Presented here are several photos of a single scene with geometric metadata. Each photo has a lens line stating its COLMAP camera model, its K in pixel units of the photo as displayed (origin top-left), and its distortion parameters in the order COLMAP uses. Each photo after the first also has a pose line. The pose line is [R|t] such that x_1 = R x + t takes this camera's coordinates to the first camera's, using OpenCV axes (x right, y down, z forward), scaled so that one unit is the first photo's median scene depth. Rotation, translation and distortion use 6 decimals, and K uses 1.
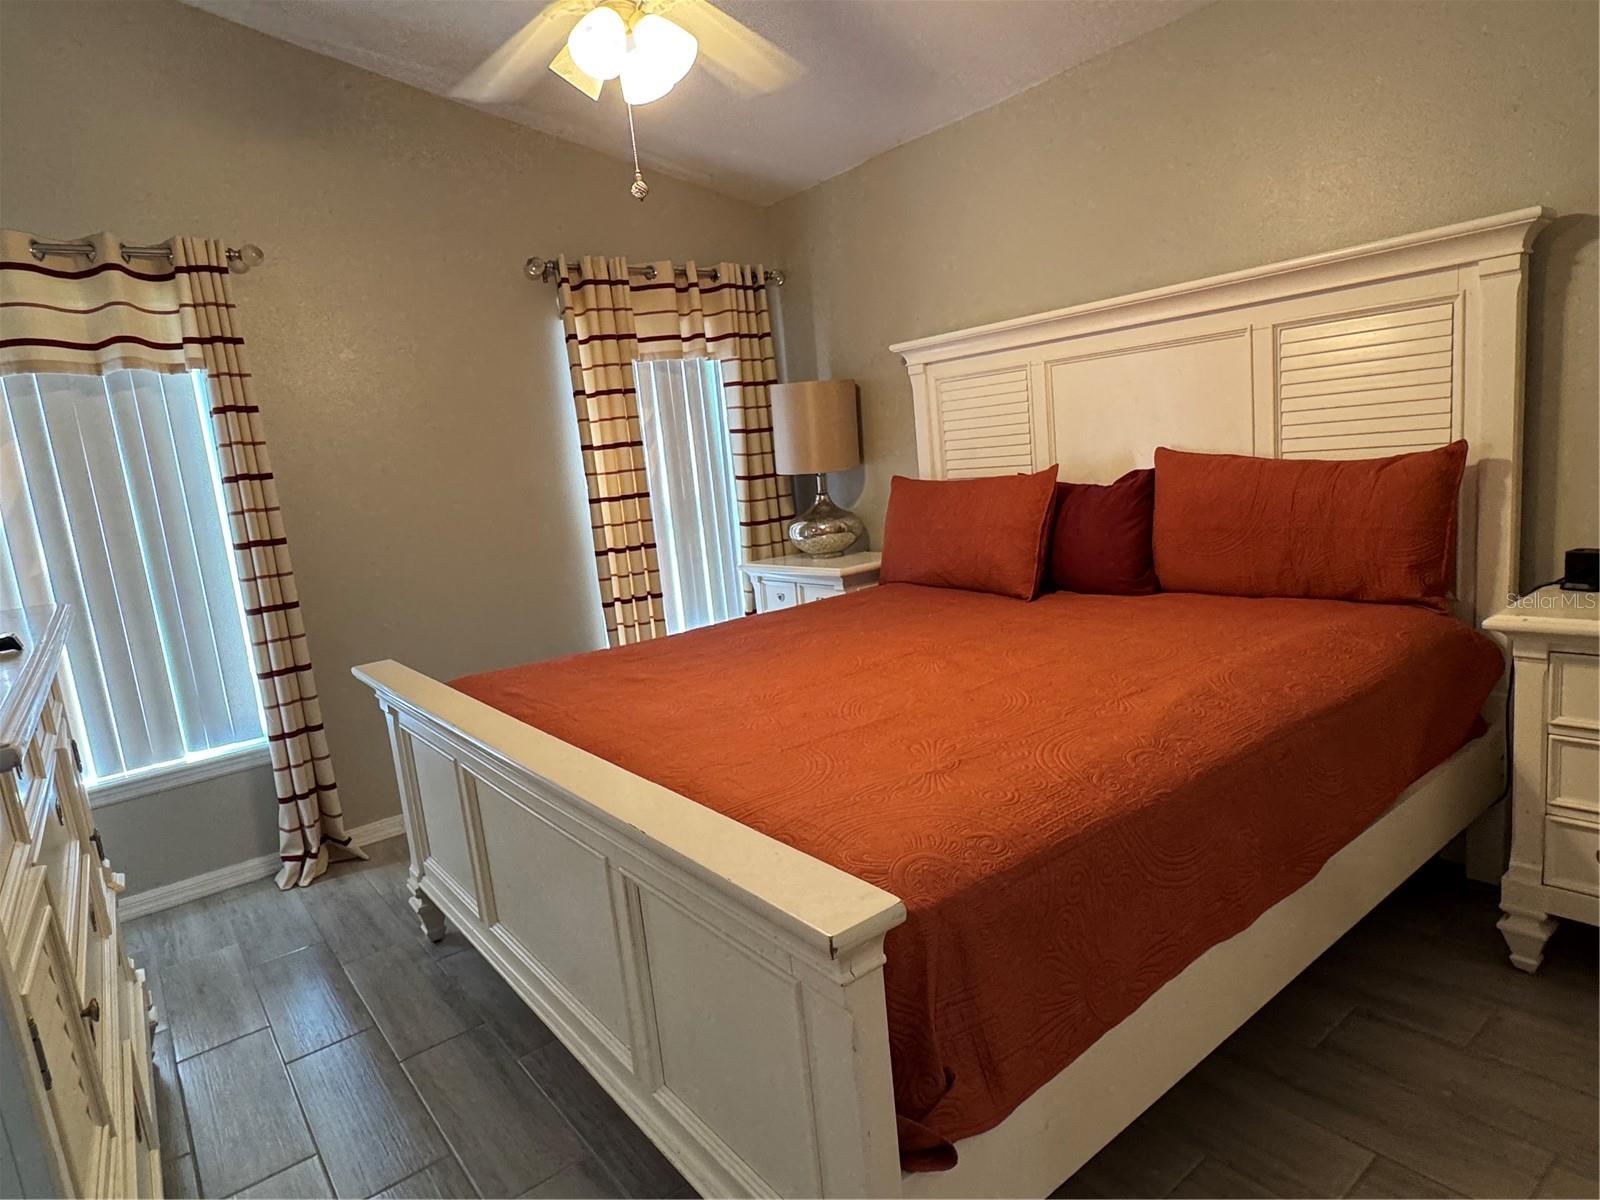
lens RADIAL K [[935.9, 0, 806.0], [0, 935.9, 604.5], [0, 0, 1]] dist [-0.005836, 0.002010]
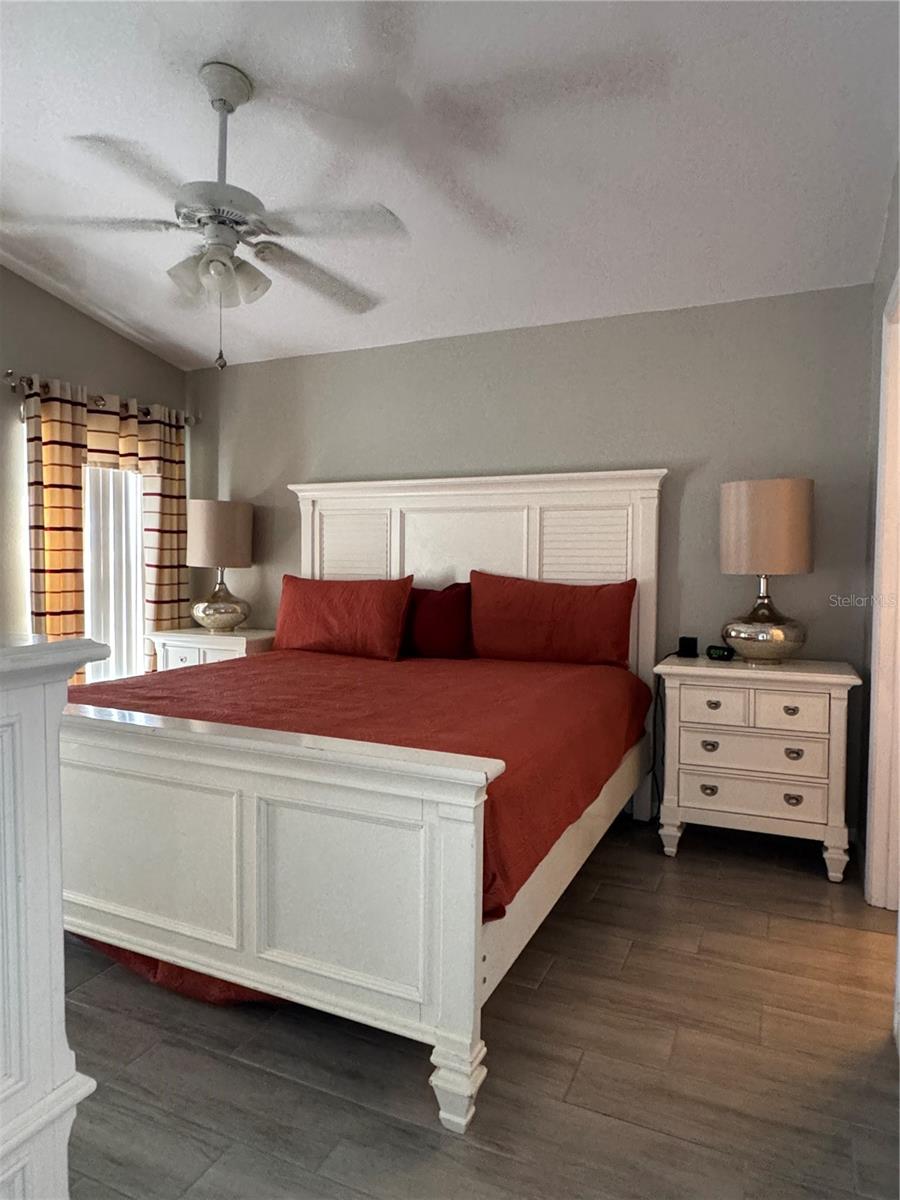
lens RADIAL K [[764.0, 0, 447.0], [0, 764.0, 597.4], [0, 0, 1]] dist [0.000974, 0.000856]
pose [[0.886343, 0.085247, 0.455113, -0.201047], [-0.020680, 0.989213, -0.145014, 0.055755], [-0.462566, 0.119121, 0.878546, -0.114185]]
